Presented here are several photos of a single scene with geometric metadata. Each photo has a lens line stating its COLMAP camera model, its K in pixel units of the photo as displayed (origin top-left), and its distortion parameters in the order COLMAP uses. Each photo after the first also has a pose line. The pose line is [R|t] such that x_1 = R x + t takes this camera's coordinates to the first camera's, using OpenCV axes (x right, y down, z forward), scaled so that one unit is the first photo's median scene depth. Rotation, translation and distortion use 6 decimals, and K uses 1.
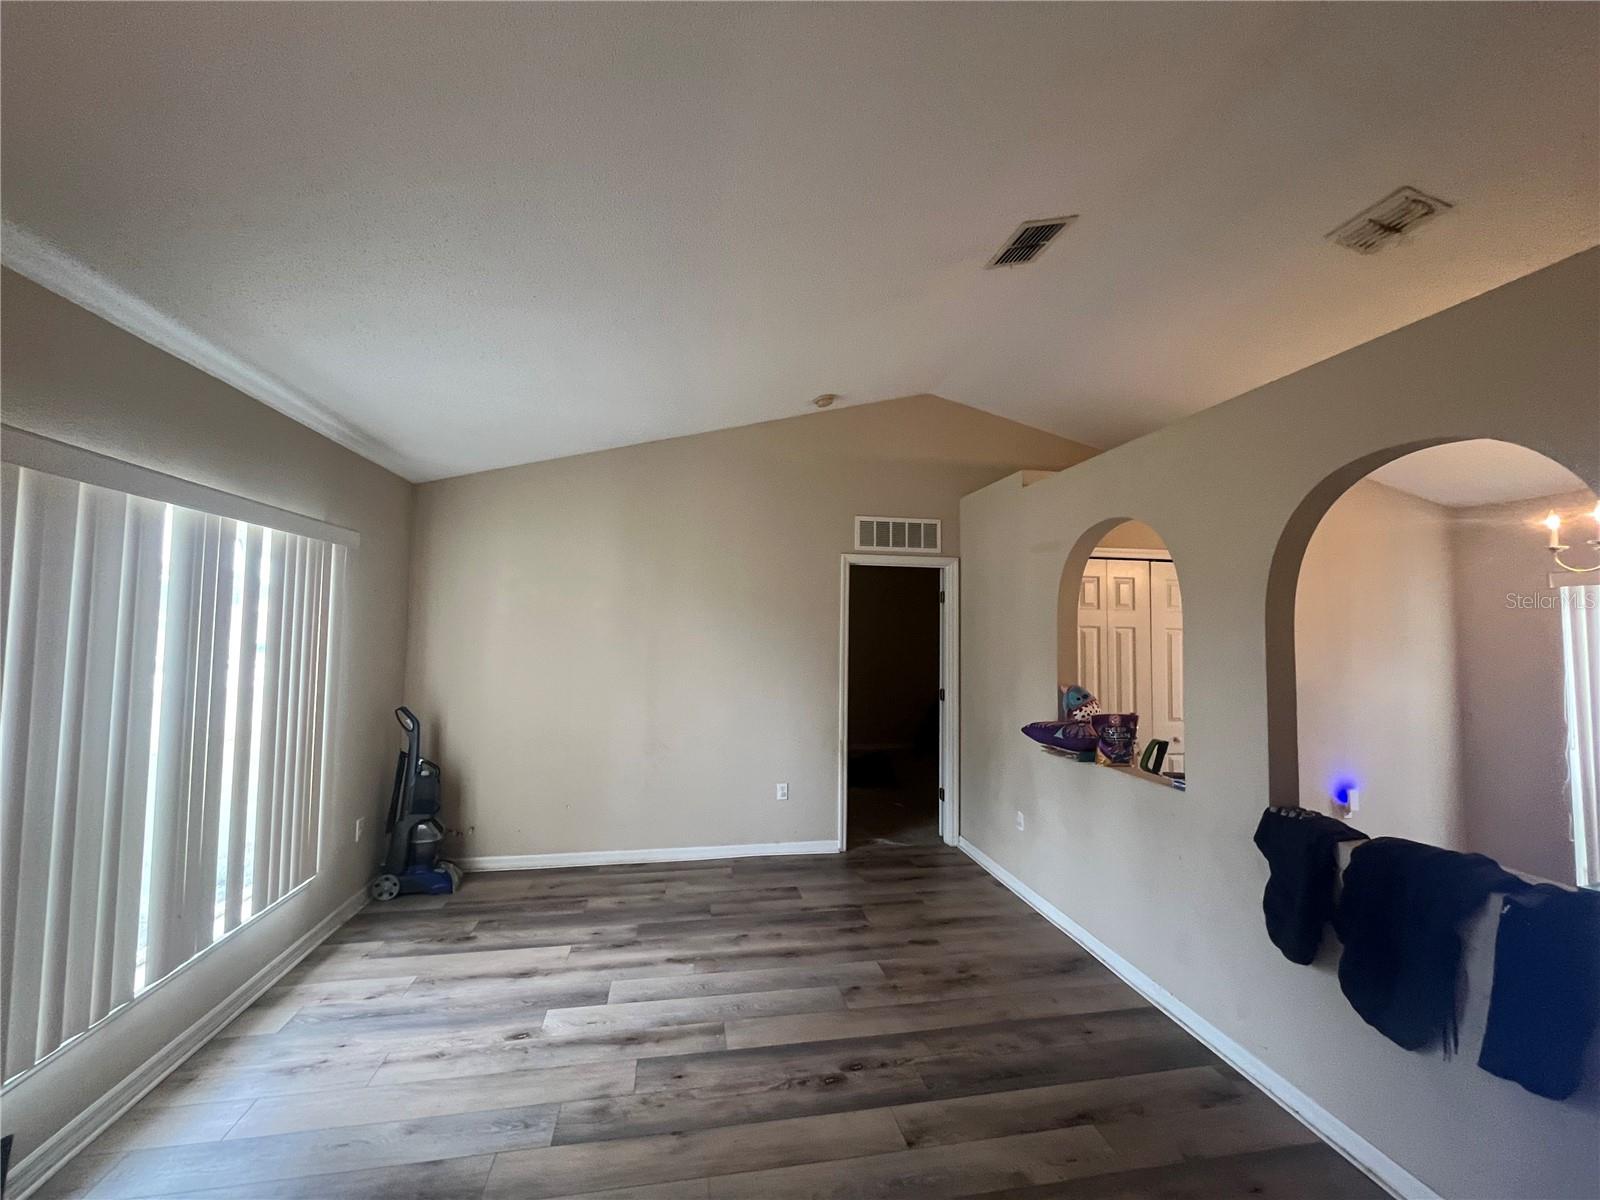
lens RADIAL K [[647.0, 0, 796.6], [0, 647.0, 594.7], [0, 0, 1]] dist [-0.001794, 0.000004]
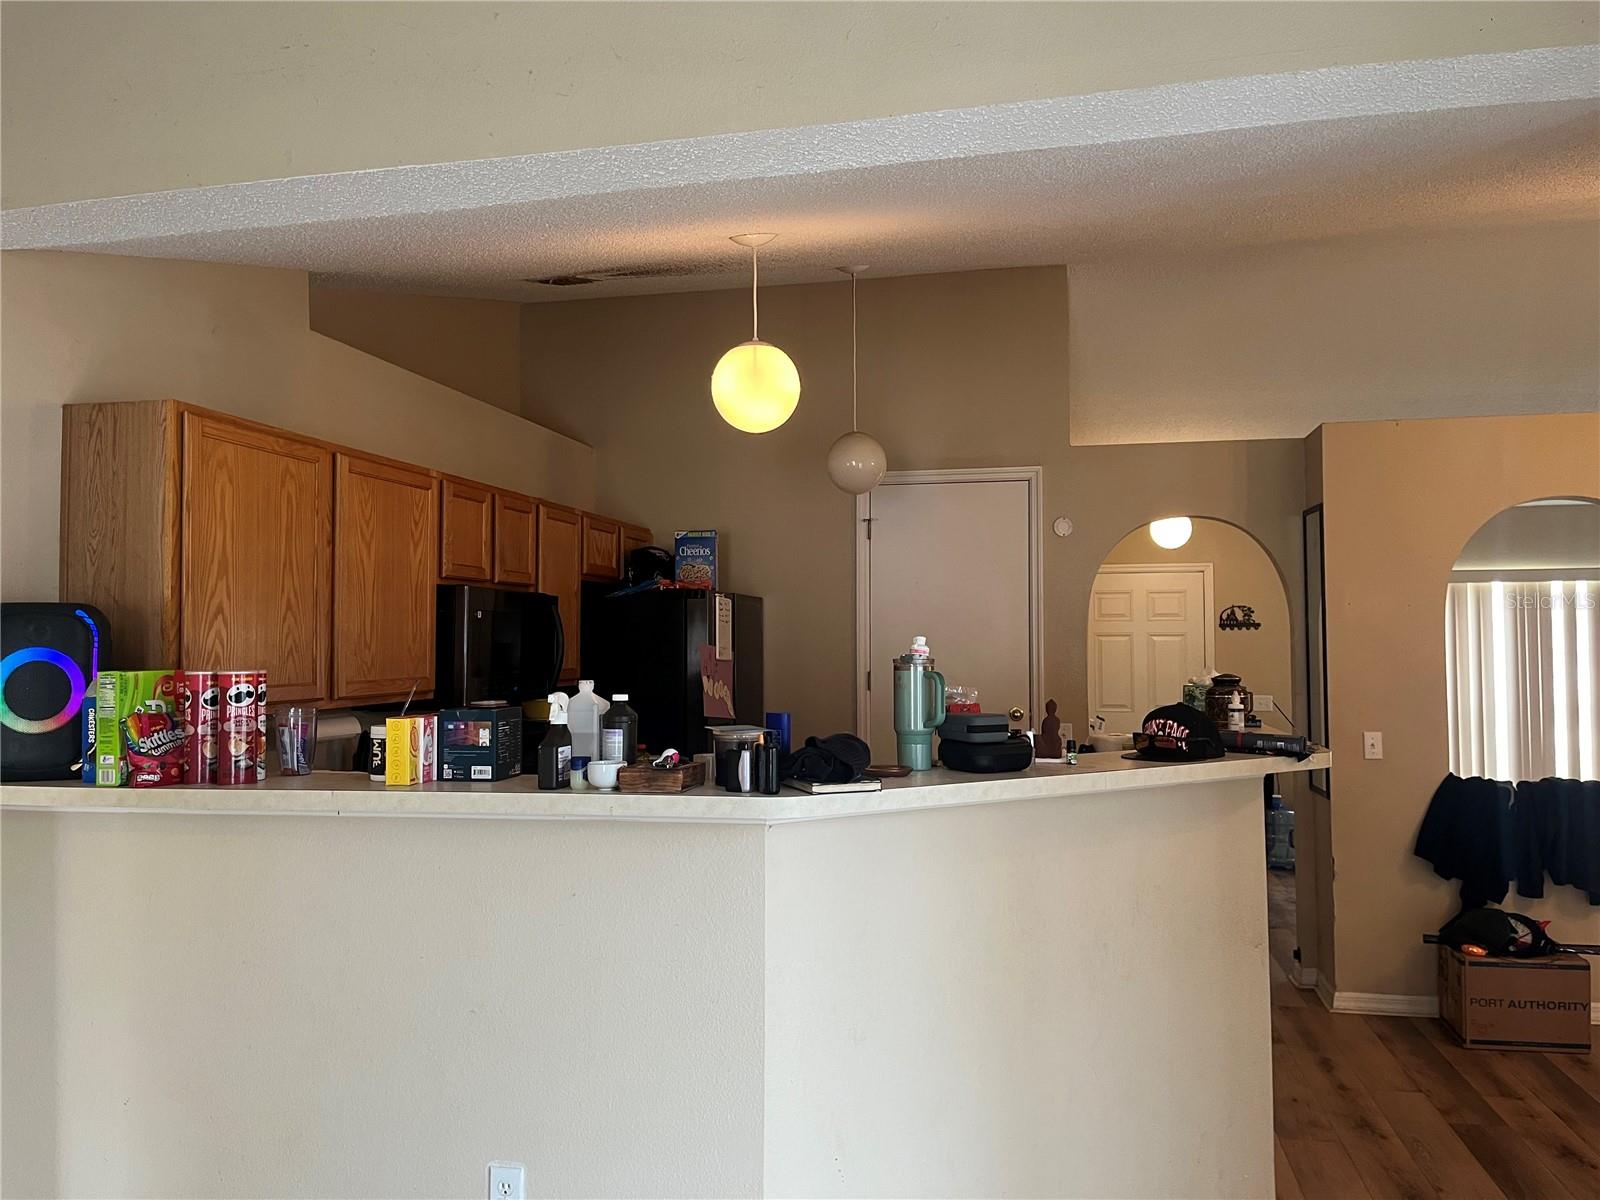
lens RADIAL K [[1222.3, 0, 792.9], [0, 1222.3, 599.6], [0, 0, 1]] dist [0.062726, -0.074374]
pose [[-0.381219, -0.044412, -0.923418, 2.579865], [0.050641, 0.996343, -0.068825, 0.053419], [0.923097, -0.073001, -0.377575, 0.284917]]
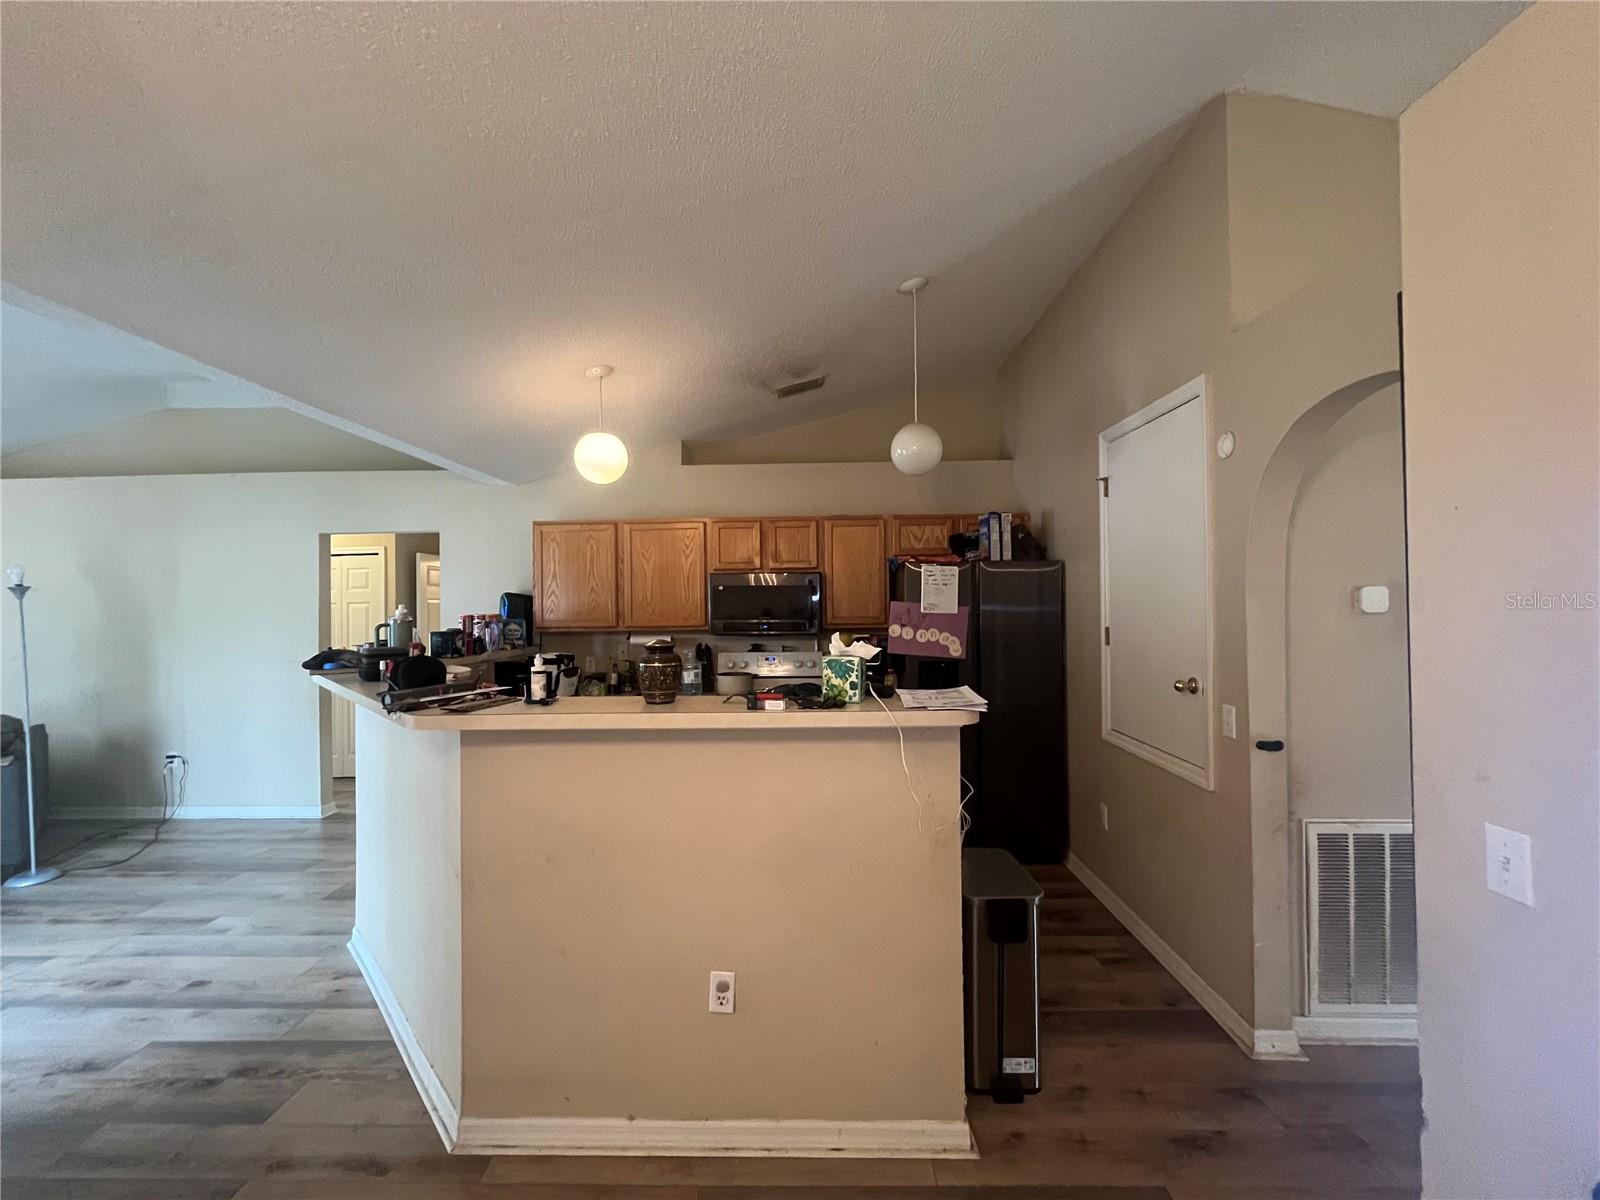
lens RADIAL K [[641.3, 0, 798.8], [0, 641.3, 581.3], [0, 0, 1]] dist [-0.007433, -0.000105]
pose [[-0.978739, 0.003323, 0.205083, 0.971810], [-0.013383, 0.996703, -0.080019, 0.053232], [-0.204672, -0.081063, -0.975468, 0.781781]]
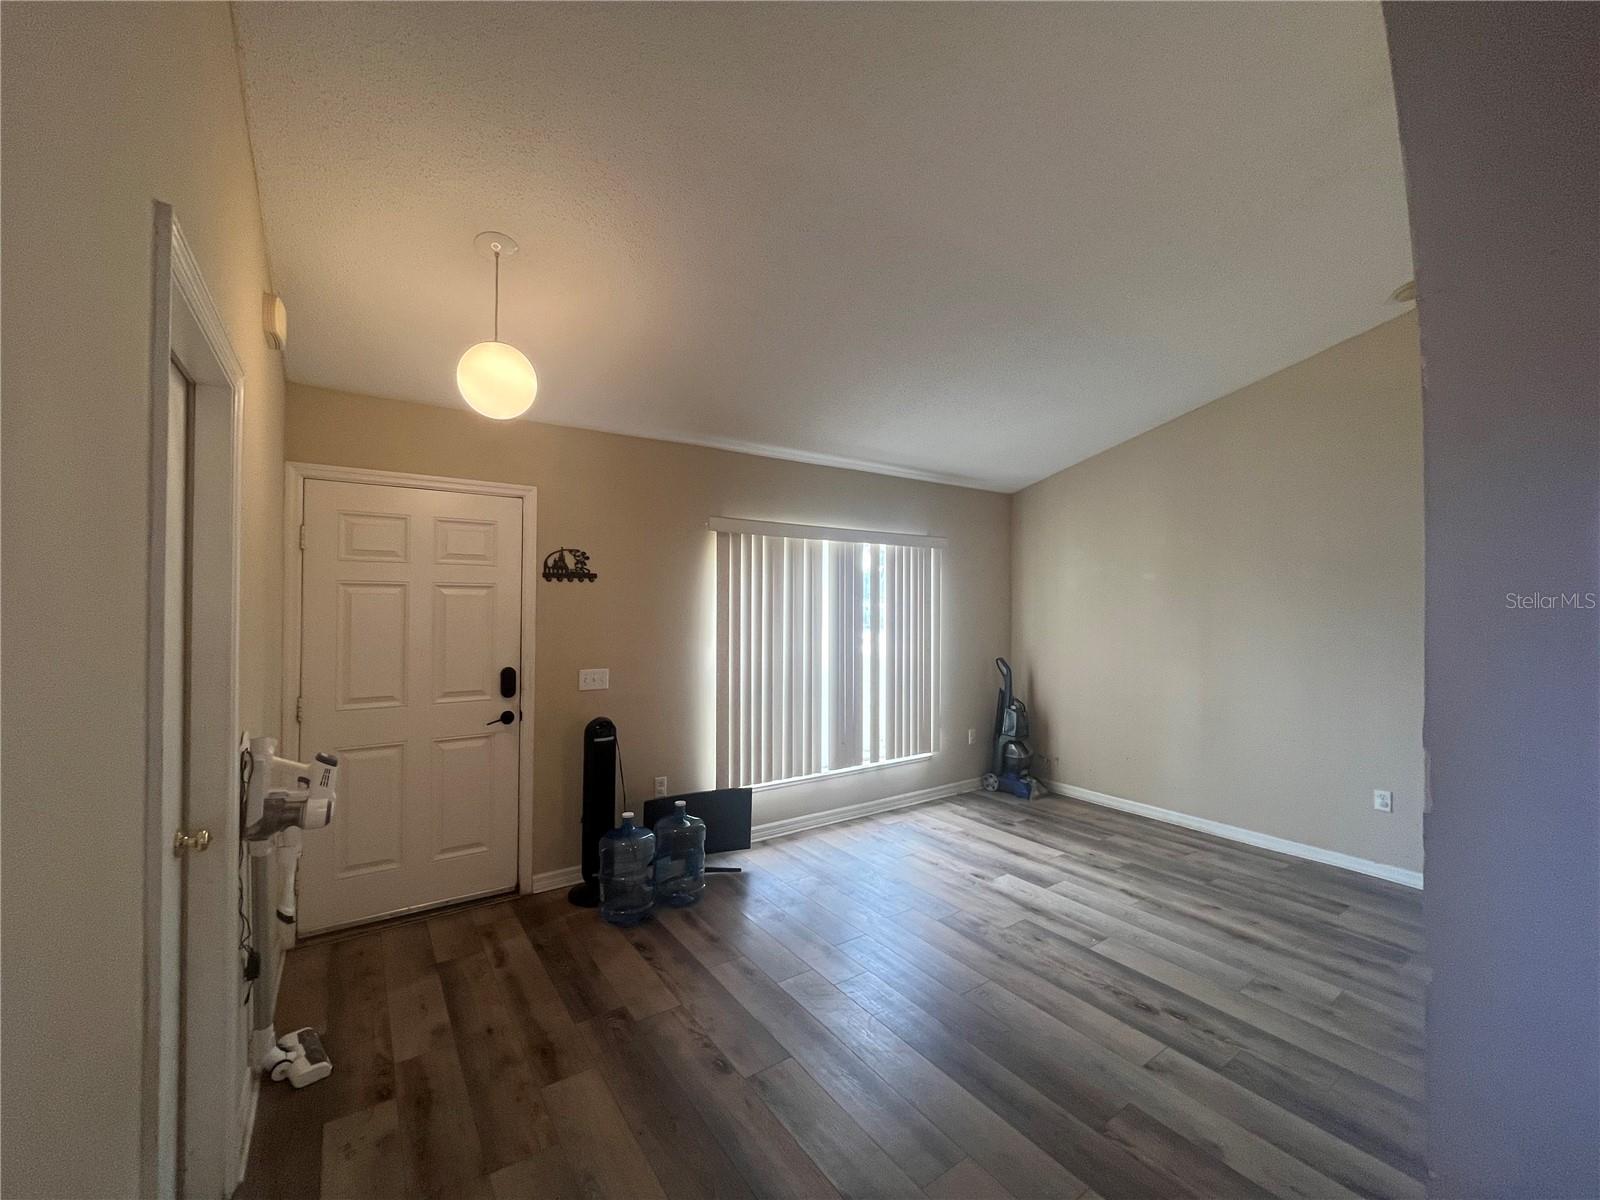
lens RADIAL K [[647.0, 0, 796.6], [0, 647.0, 594.7], [0, 0, 1]] dist [-0.001794, 0.000004]
pose [[0.414353, -0.024805, -0.909778, 0.613626], [0.052397, 0.998621, -0.003363, 0.023954], [0.908607, -0.046276, 0.415081, 0.037737]]
